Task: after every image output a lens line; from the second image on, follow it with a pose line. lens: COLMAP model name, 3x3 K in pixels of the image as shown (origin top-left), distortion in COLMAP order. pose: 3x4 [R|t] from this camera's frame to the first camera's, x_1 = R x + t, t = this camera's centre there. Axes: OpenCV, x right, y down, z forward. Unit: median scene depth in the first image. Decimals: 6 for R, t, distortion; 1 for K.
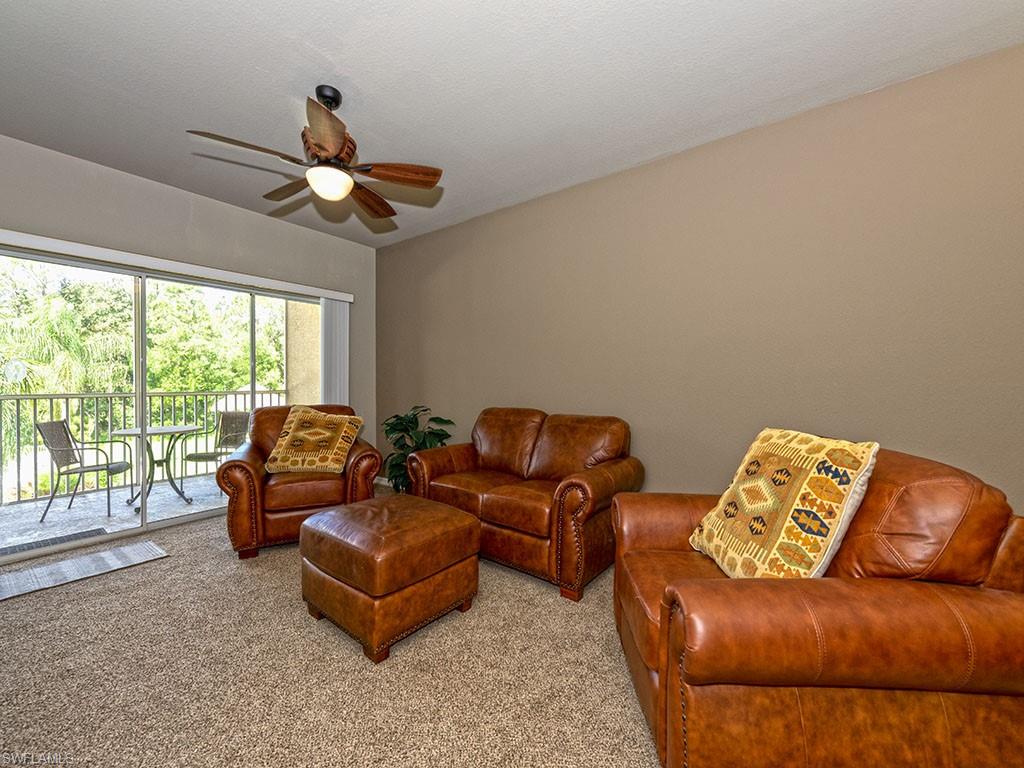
lens RADIAL K [[413.8, 0, 514.5], [0, 413.8, 379.9], [0, 0, 1]] dist [0.002864, -0.000158]
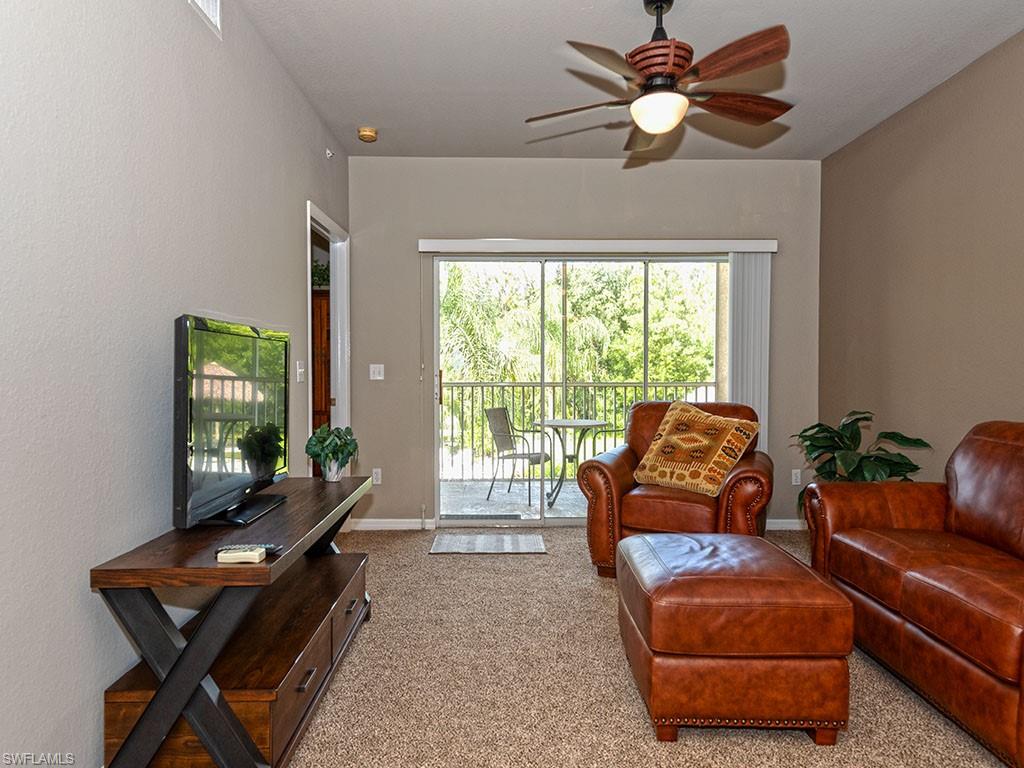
lens RADIAL K [[632.7, 0, 512.8], [0, 632.7, 389.1], [0, 0, 1]] dist [0.008607, 0.001358]
pose [[0.614592, 0.024320, -0.788470, 0.229587], [0.000484, 0.999513, 0.031206, 0.002695], [0.788845, -0.019561, 0.614281, 0.049128]]
